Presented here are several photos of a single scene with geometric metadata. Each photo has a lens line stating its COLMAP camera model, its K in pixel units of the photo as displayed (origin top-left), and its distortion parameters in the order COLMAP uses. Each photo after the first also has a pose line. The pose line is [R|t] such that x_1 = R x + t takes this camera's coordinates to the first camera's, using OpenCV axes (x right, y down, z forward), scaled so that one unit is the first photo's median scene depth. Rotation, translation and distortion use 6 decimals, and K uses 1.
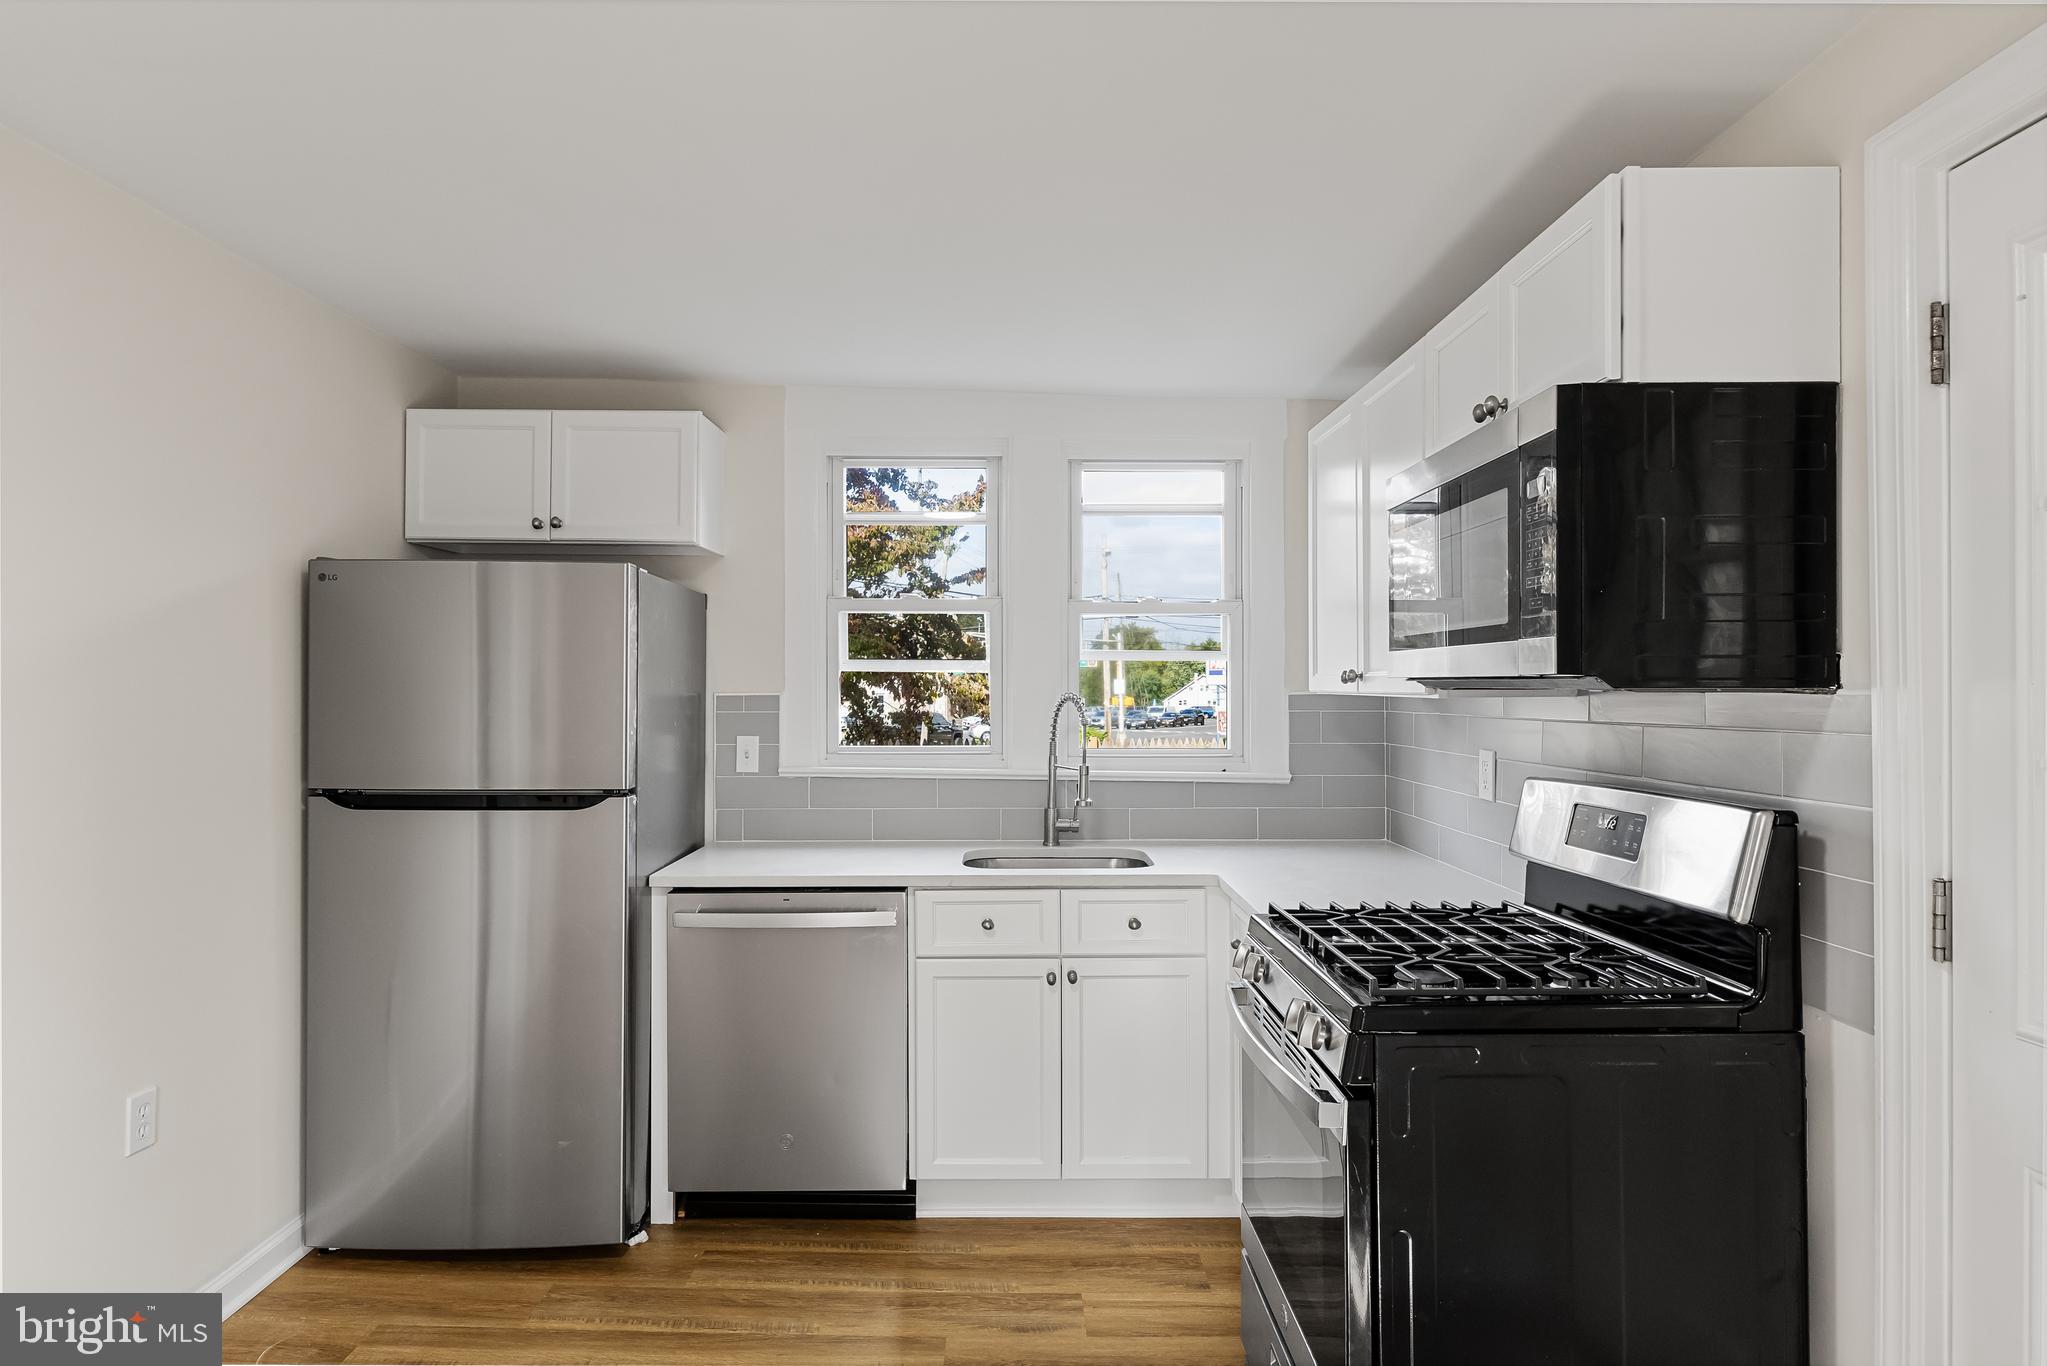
lens RADIAL K [[1139.7, 0, 1018.2], [0, 1139.7, 683.8], [0, 0, 1]] dist [-0.001771, -0.000683]
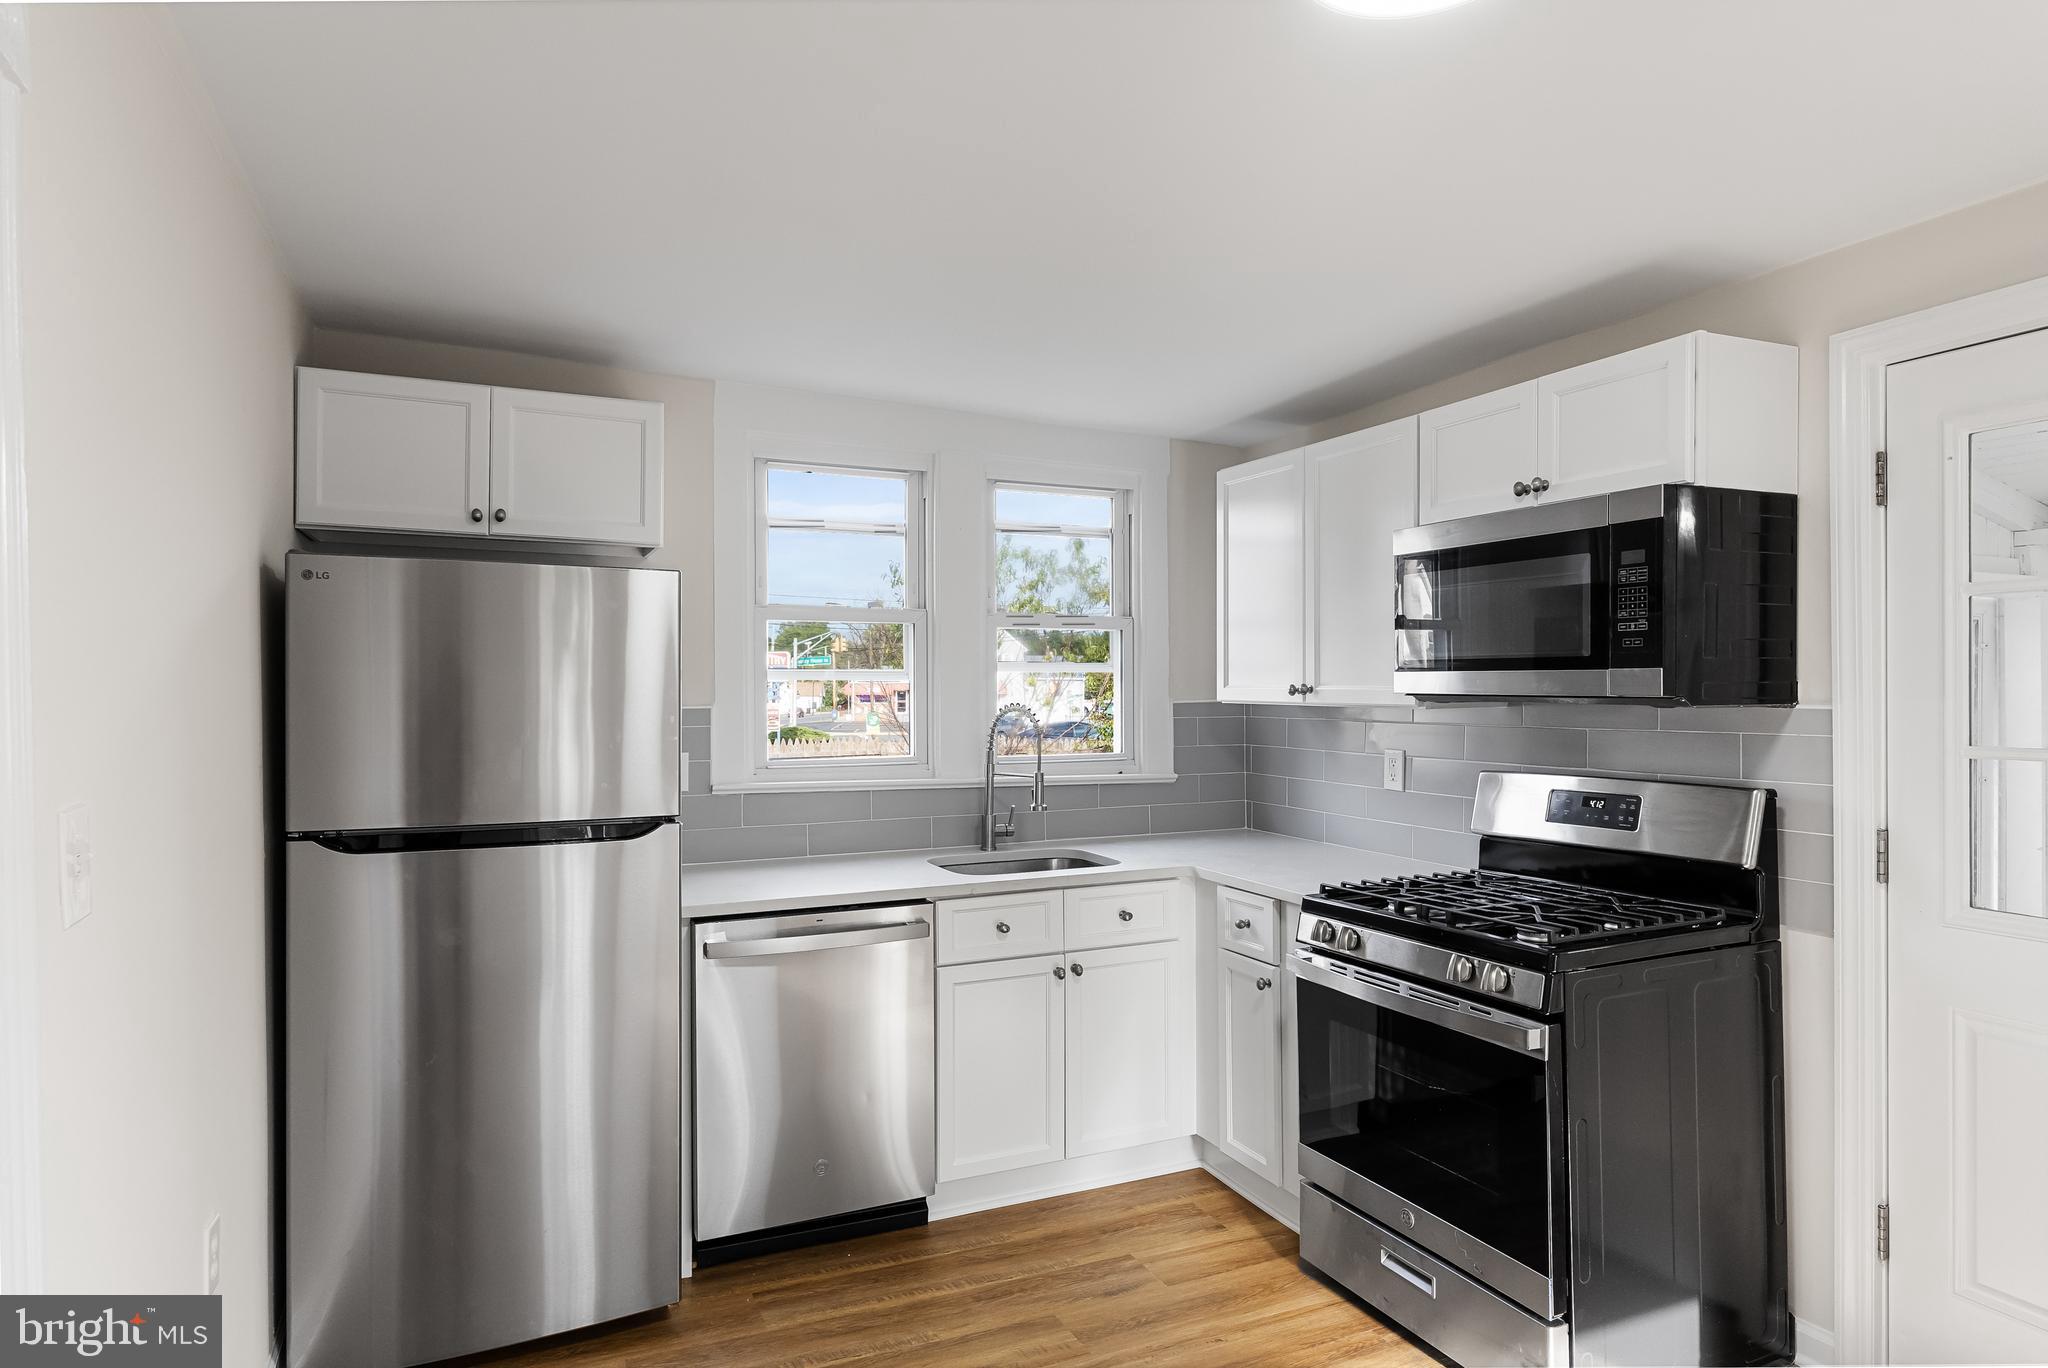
lens RADIAL K [[1162.4, 0, 1021.9], [0, 1162.4, 689.4], [0, 0, 1]] dist [0.000442, -0.000139]
pose [[0.914205, -0.003775, 0.405234, -0.458998], [0.001119, 0.999976, 0.006792, -0.014940], [-0.405250, -0.005756, 0.914188, 0.020773]]
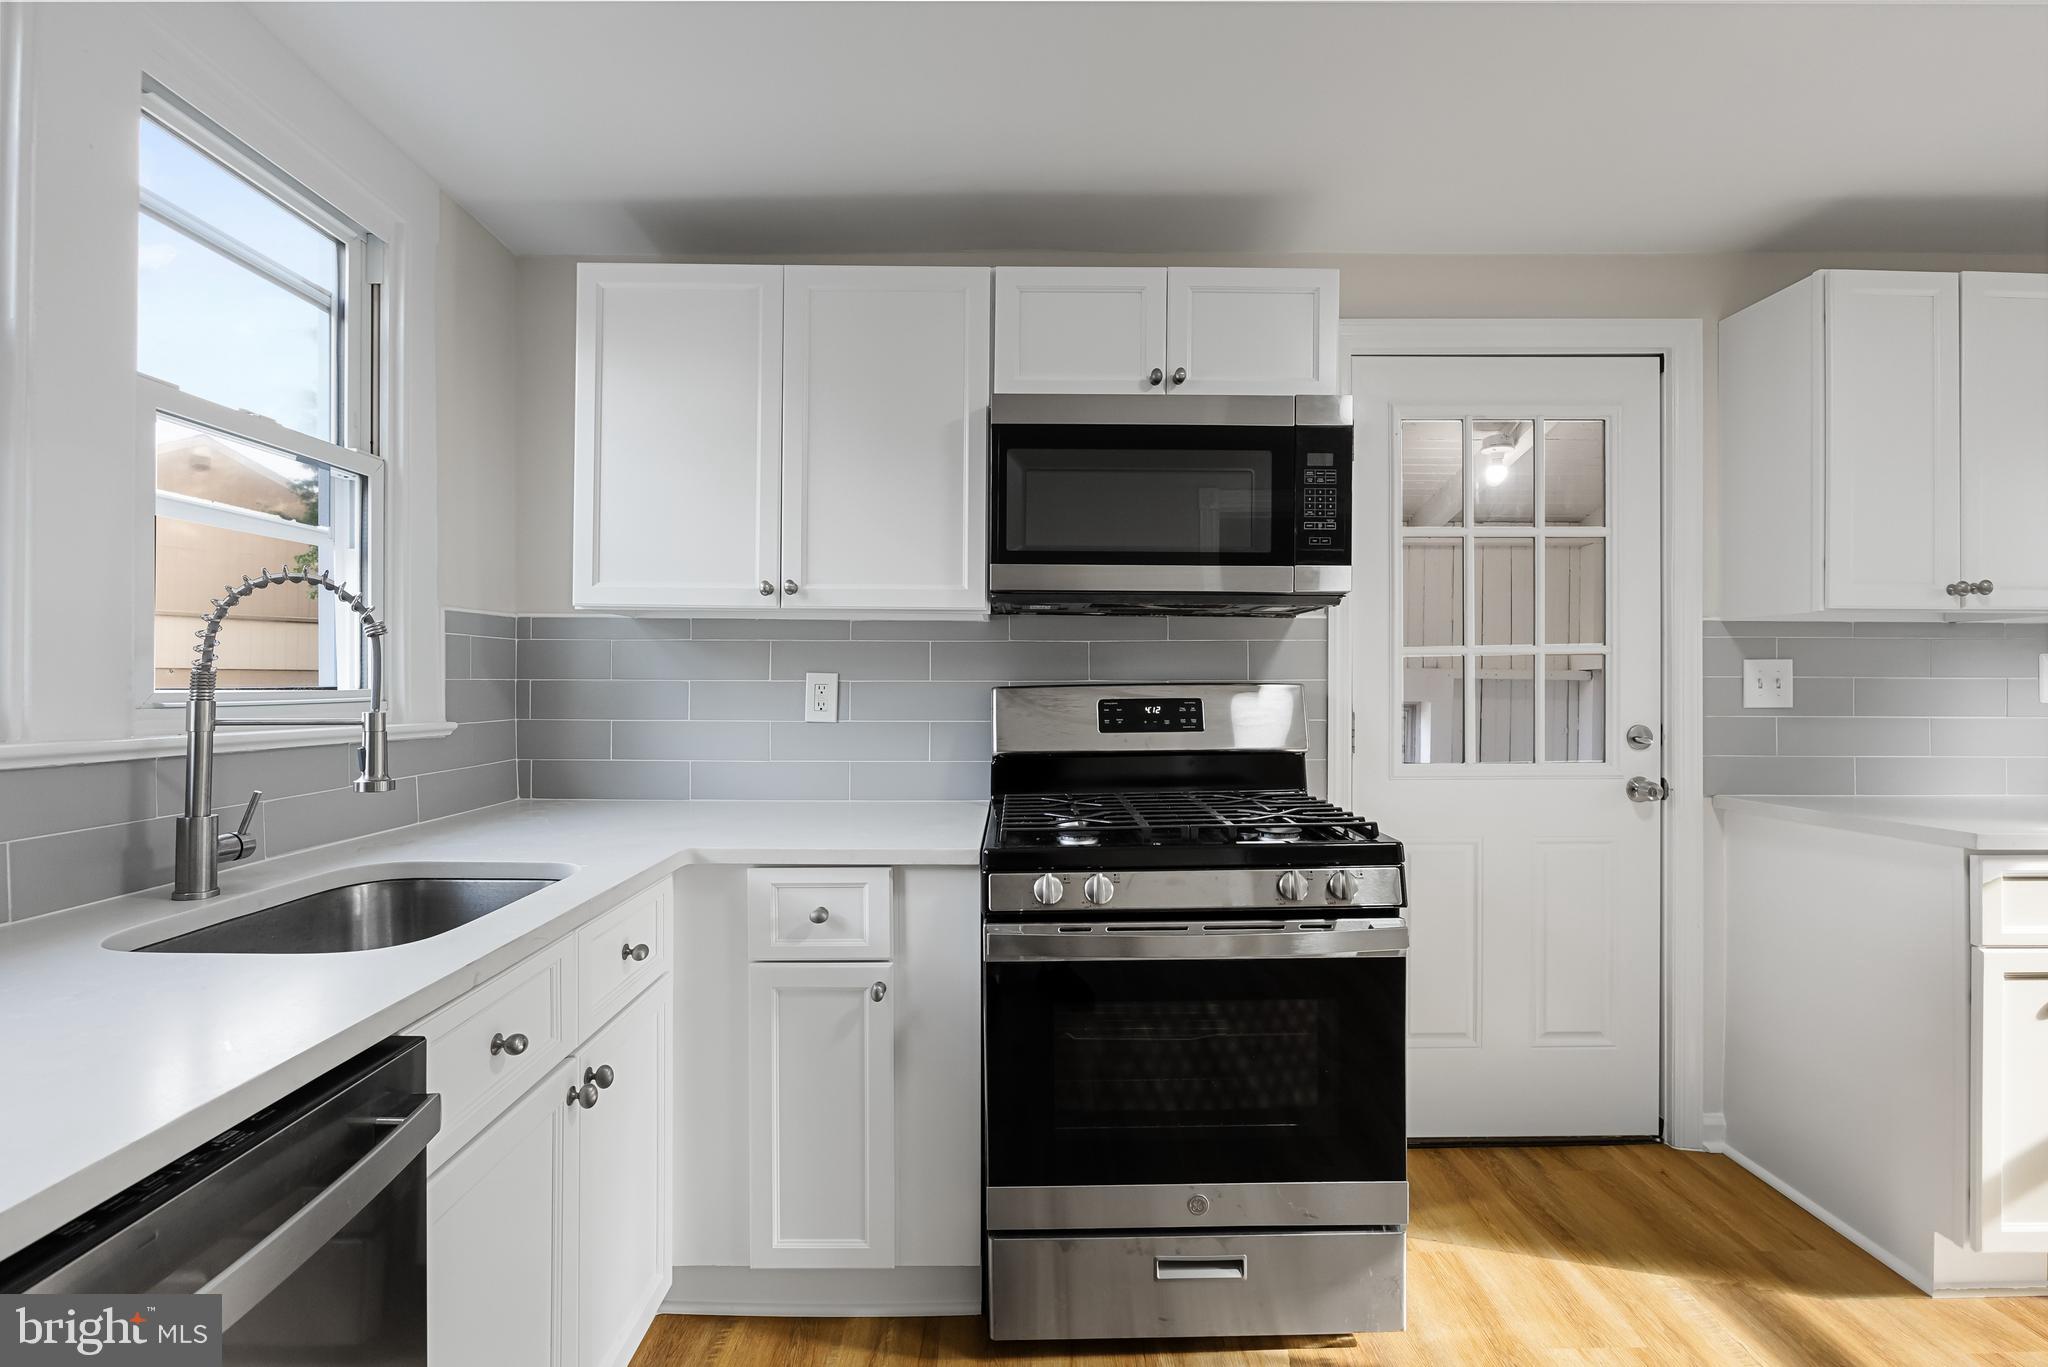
lens RADIAL K [[938.1, 0, 1015.4], [0, 938.1, 679.7], [0, 0, 1]] dist [-0.010667, 0.000458]
pose [[0.005515, 0.000683, 0.999985, -0.425970], [-0.007826, 0.999969, -0.000640, 0.063129], [-0.999954, -0.007823, 0.005520, 0.821270]]
